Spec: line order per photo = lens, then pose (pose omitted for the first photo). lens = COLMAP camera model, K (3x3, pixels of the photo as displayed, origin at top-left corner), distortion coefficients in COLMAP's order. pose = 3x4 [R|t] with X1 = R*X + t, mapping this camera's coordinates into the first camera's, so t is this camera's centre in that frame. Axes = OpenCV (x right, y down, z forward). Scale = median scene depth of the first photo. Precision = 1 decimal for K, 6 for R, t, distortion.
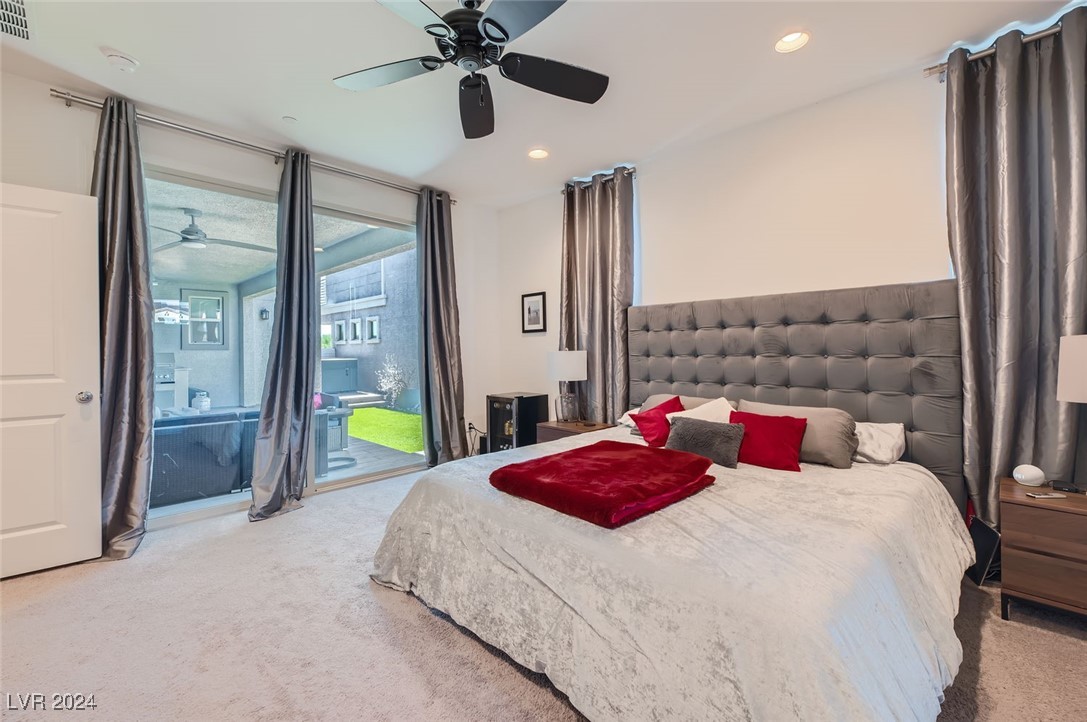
lens RADIAL K [[457.8, 0, 547.3], [0, 457.8, 355.6], [0, 0, 1]] dist [0.001742, 0.000024]
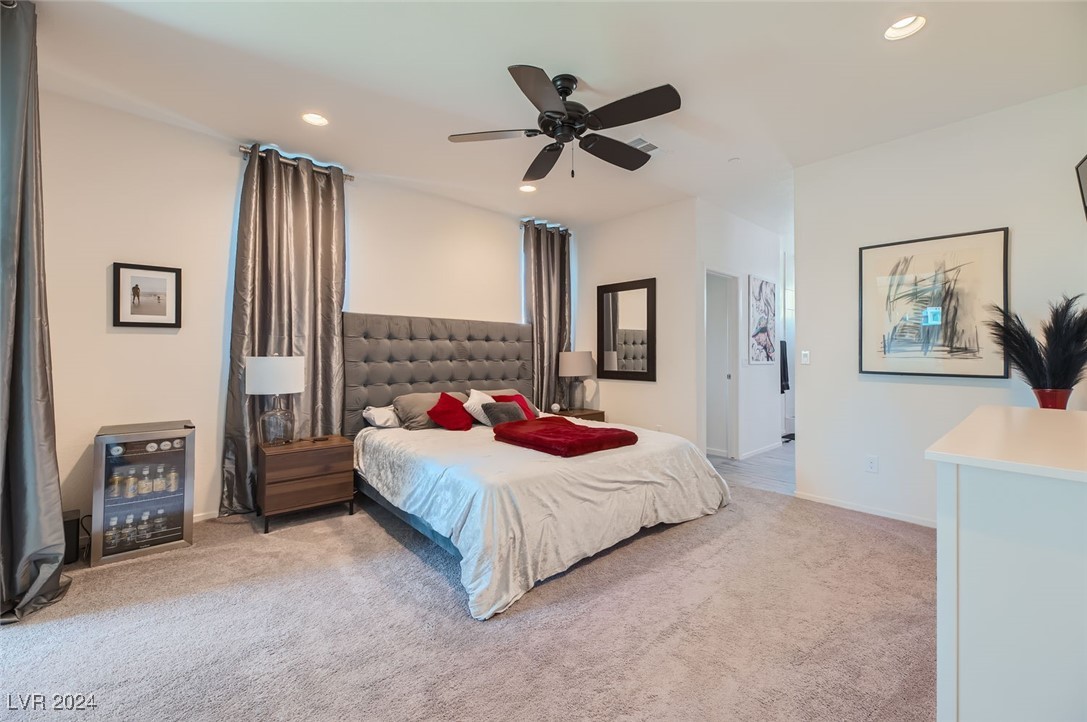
lens RADIAL K [[432.6, 0, 547.3], [0, 432.6, 356.6], [0, 0, 1]] dist [-0.000741, 0.000028]
pose [[0.066770, -0.001102, 0.997768, -0.788381], [0.005598, 0.999984, 0.000730, -0.009359], [-0.997753, 0.005536, 0.066775, 0.542582]]
